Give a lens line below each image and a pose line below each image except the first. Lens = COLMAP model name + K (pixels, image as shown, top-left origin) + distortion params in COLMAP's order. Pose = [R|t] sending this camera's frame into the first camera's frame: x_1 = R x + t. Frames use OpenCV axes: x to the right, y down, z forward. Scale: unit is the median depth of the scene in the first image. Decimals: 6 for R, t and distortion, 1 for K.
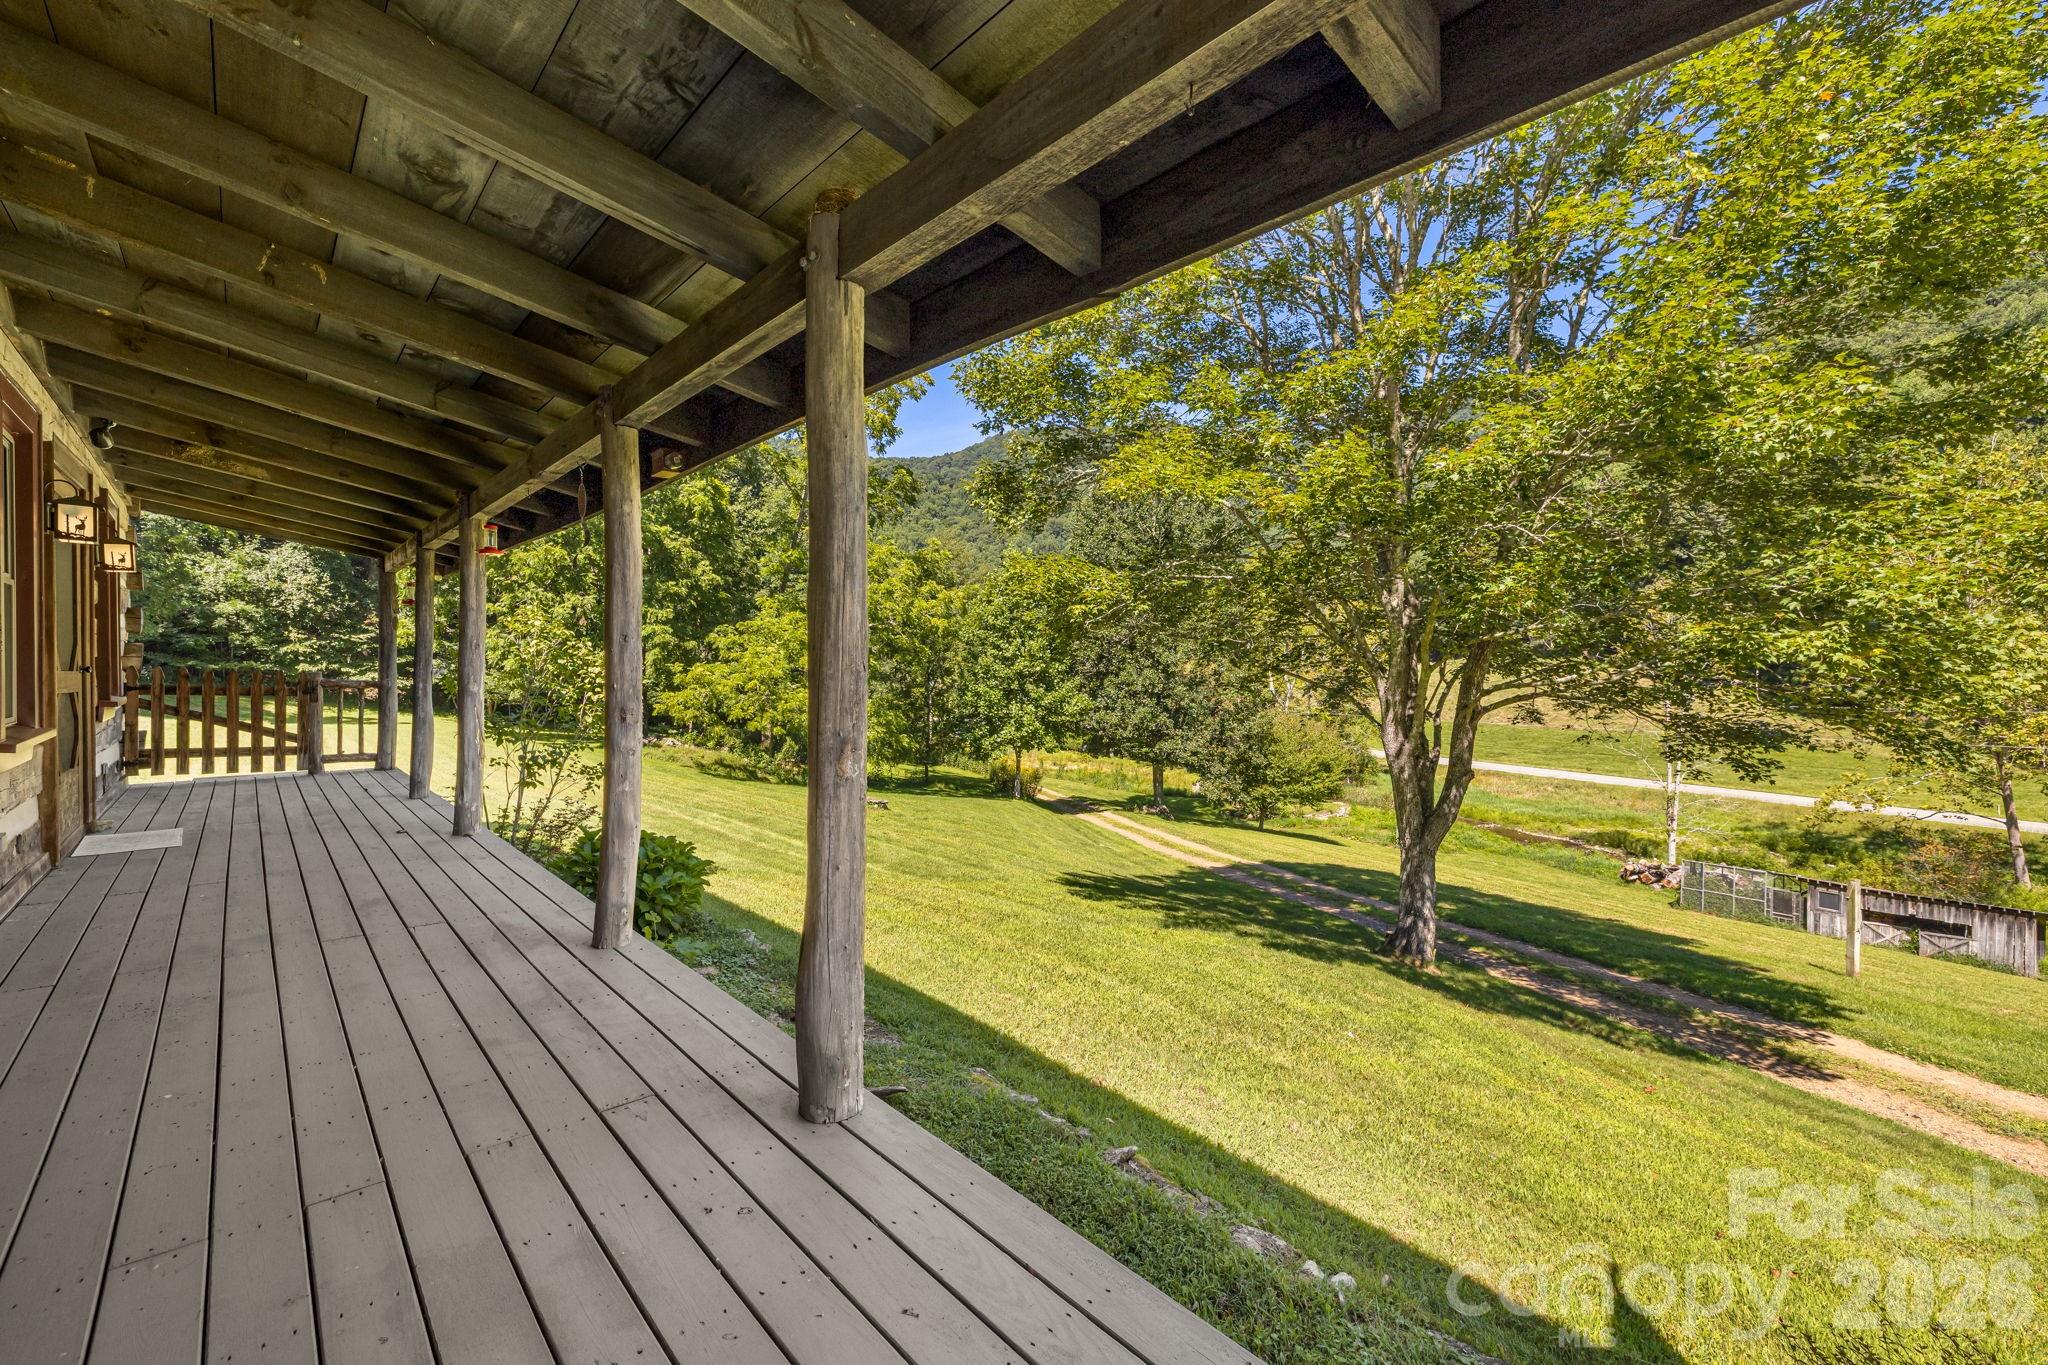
lens RADIAL K [[882.1, 0, 1017.9], [0, 882.1, 674.9], [0, 0, 1]] dist [0.002015, -0.000090]
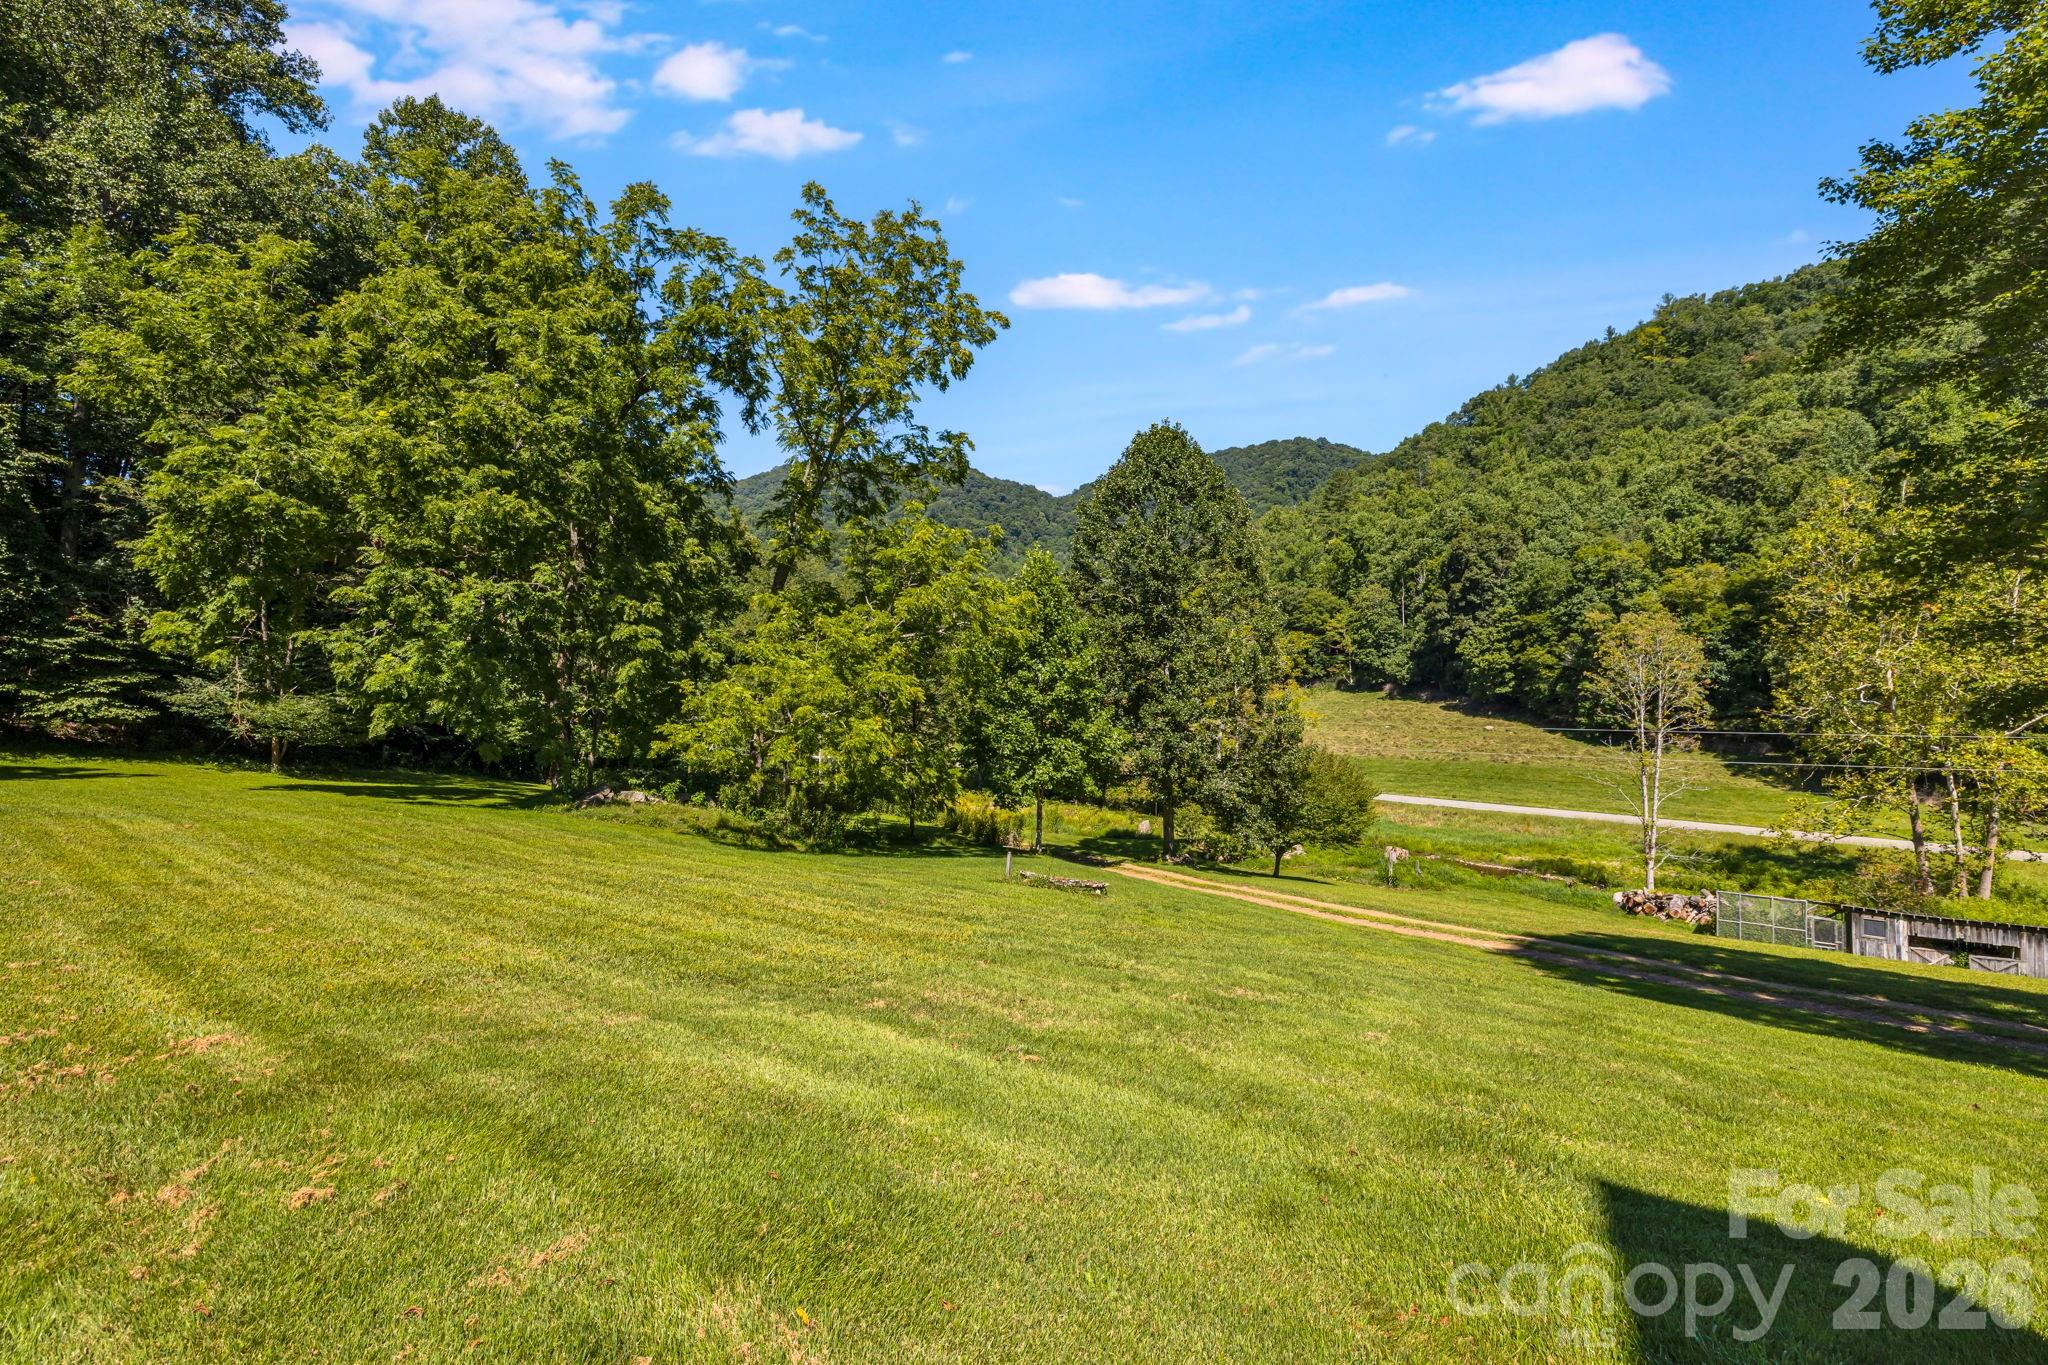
lens RADIAL K [[882.1, 0, 1030.8], [0, 882.1, 682.2], [0, 0, 1]] dist [0.002015, -0.000090]
pose [[0.971022, 0.007221, 0.238880, -0.262761], [0.000118, 0.999529, -0.030691, 0.007926], [-0.238989, 0.029830, 0.970564, 0.256153]]
